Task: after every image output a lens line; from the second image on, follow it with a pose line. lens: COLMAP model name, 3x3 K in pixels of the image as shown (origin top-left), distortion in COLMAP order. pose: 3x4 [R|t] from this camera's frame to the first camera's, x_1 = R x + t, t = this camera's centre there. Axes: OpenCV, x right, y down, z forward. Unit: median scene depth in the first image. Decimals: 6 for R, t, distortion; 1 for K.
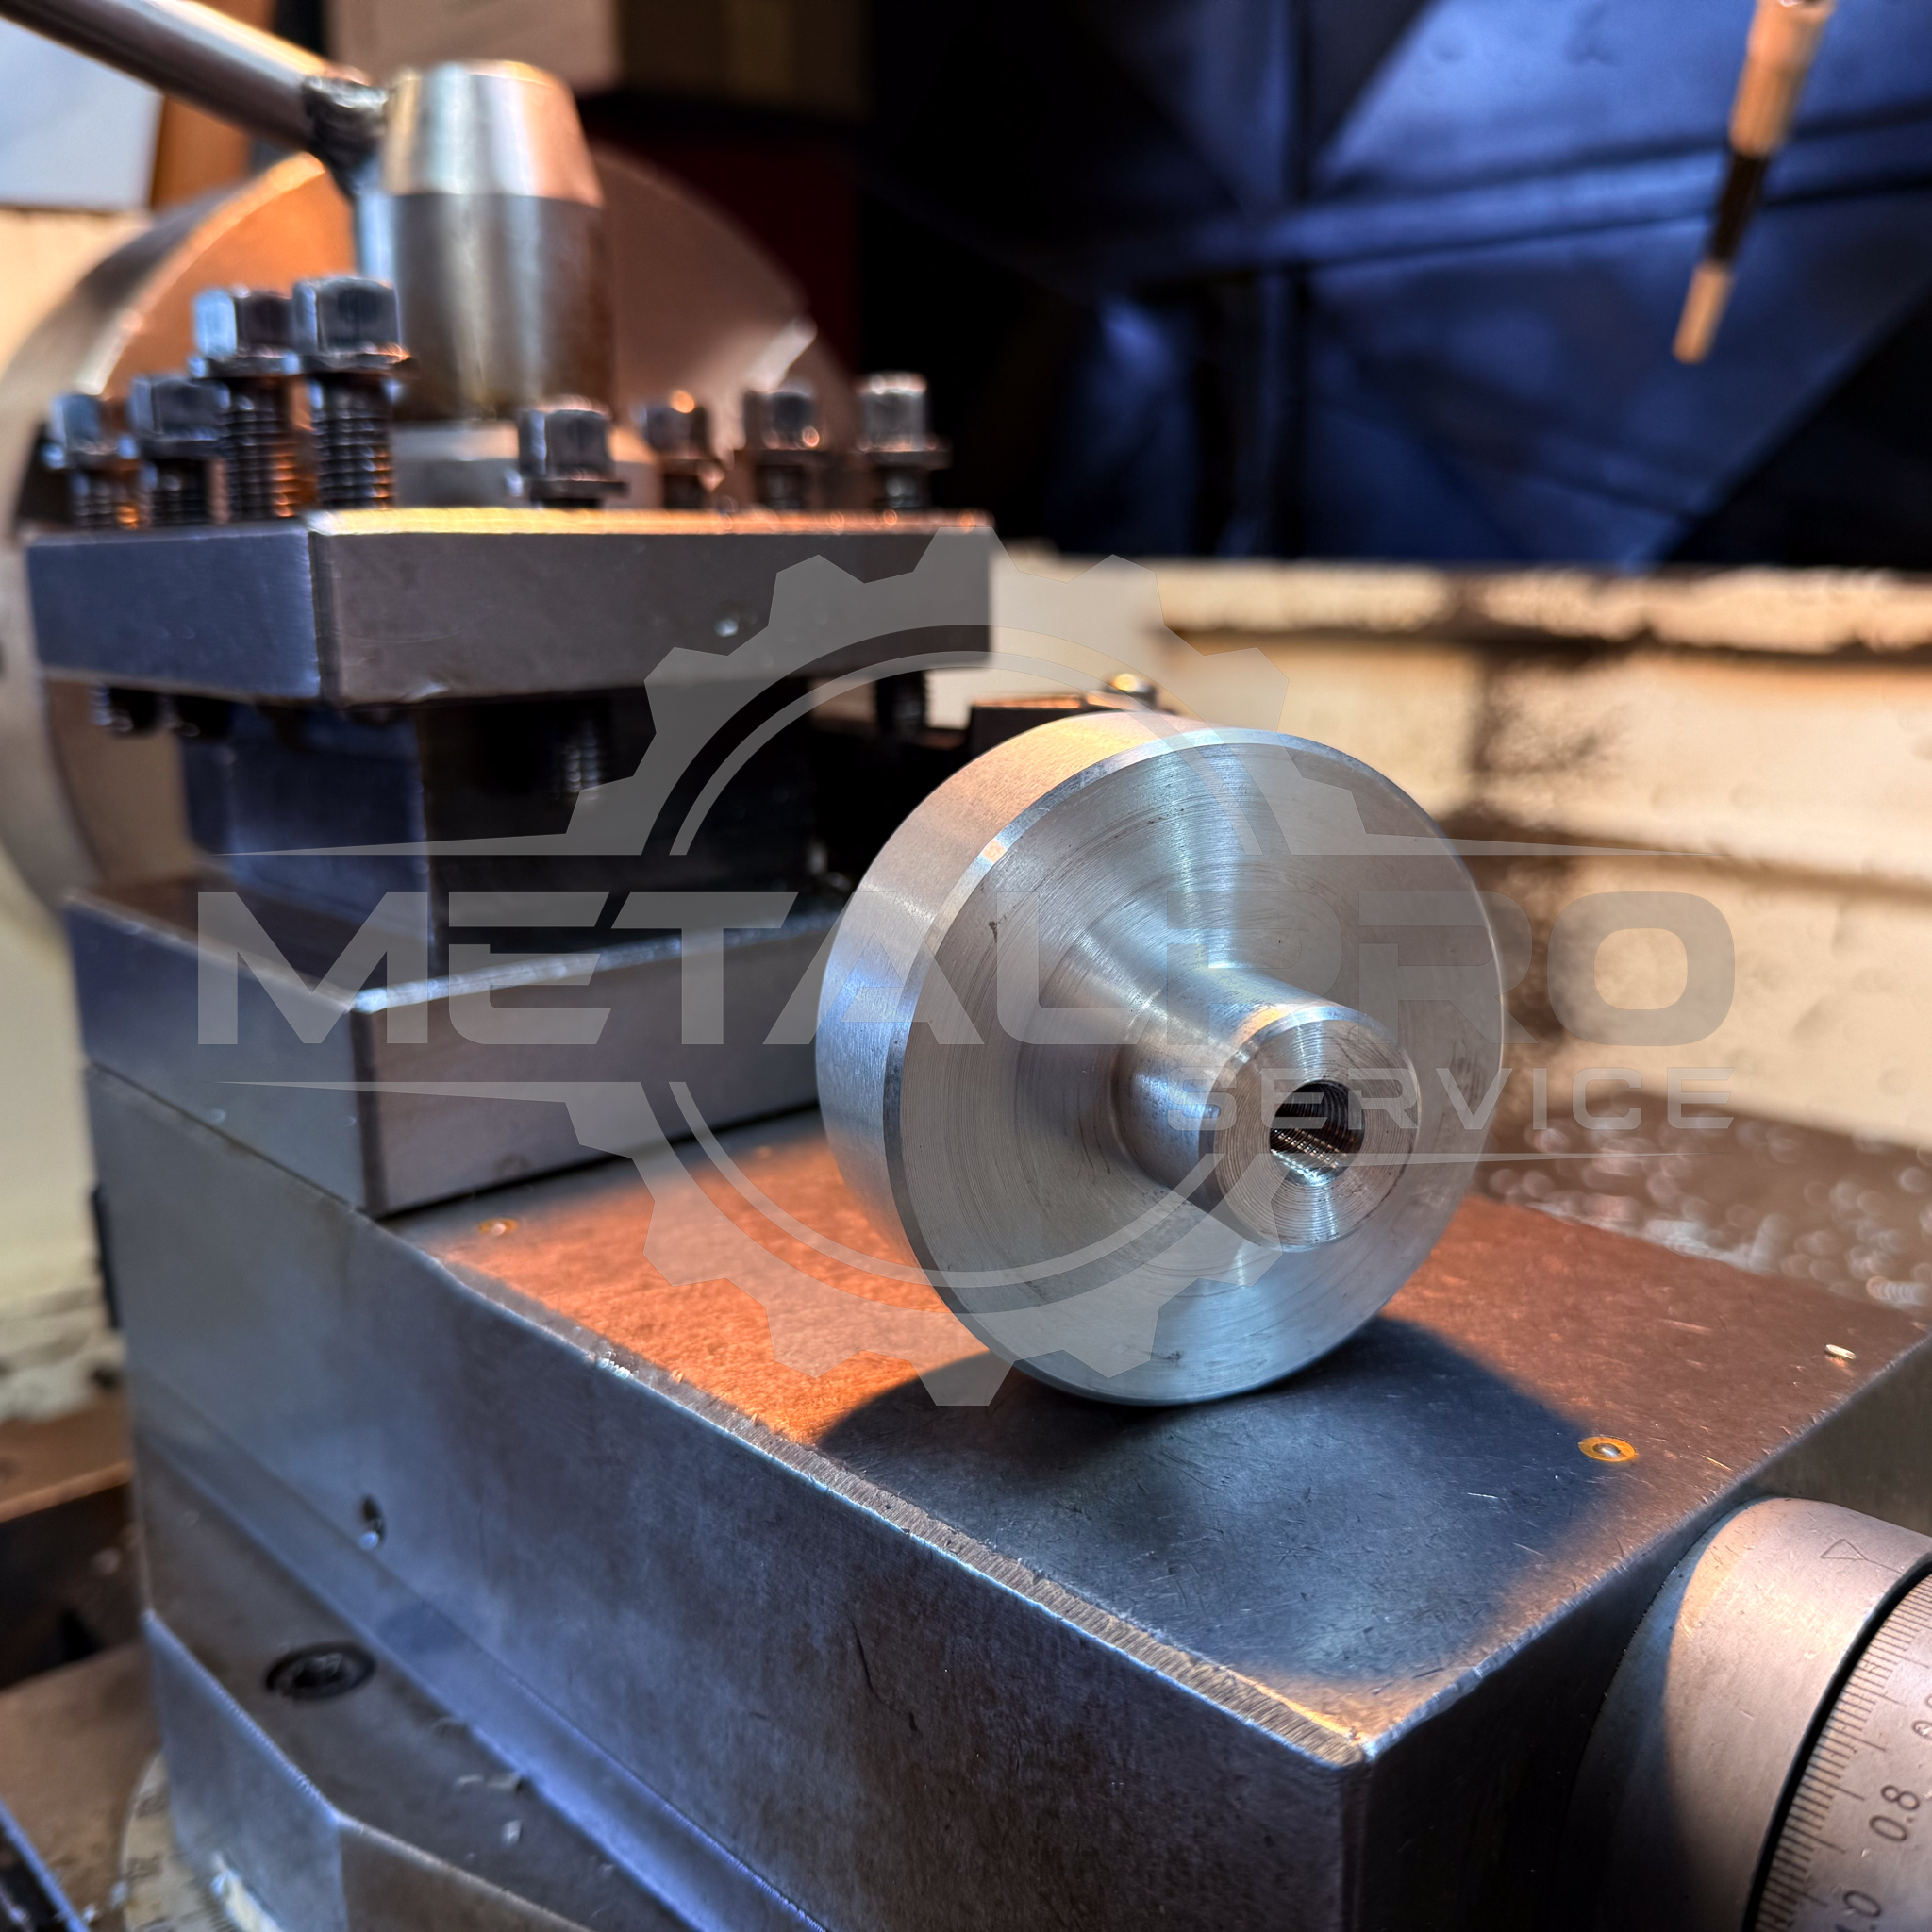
lens RADIAL K [[1867.9, 0, 970.3], [0, 1867.9, 971.9], [0, 0, 1]] dist [0.121222, -0.366900]
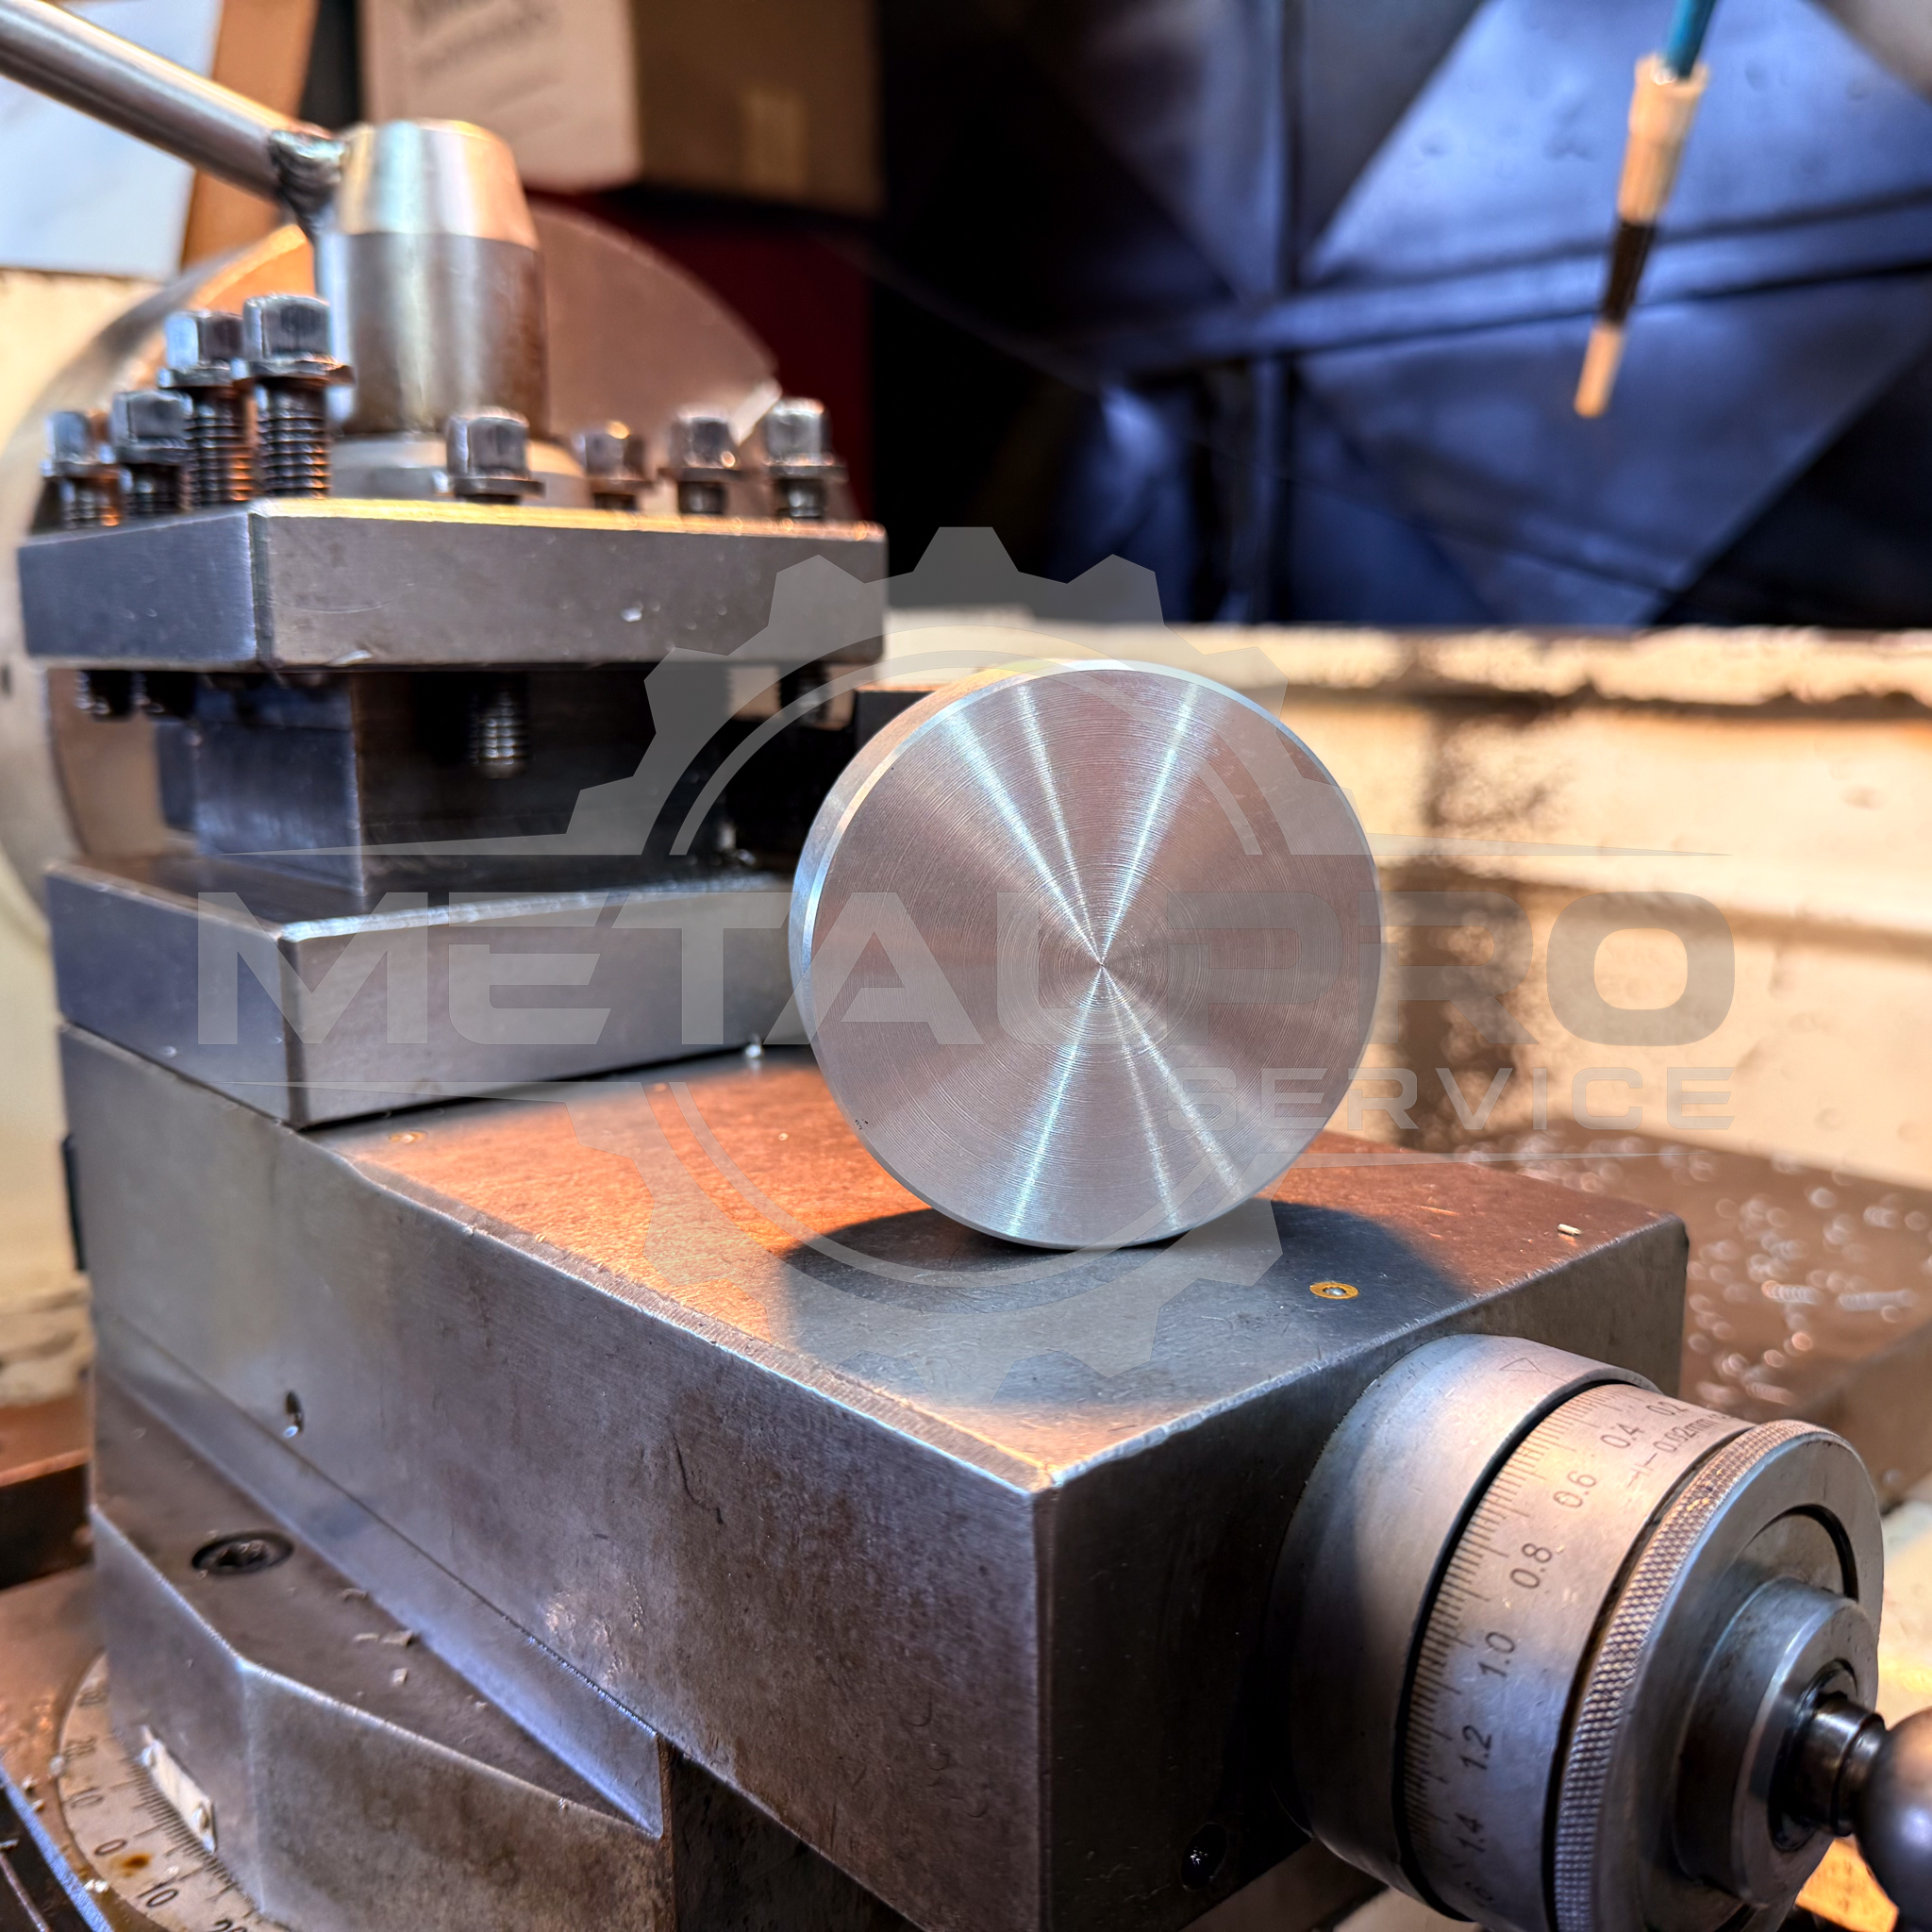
lens RADIAL K [[1851.3, 0, 968.8], [0, 1851.3, 968.8], [0, 0, 1]] dist [0.140950, -0.397367]
pose [[0.999868, 0.009935, -0.012850, 0.112354], [-0.010513, 0.998899, -0.045730, 0.098259], [0.012382, 0.045859, 0.998871, -0.126134]]
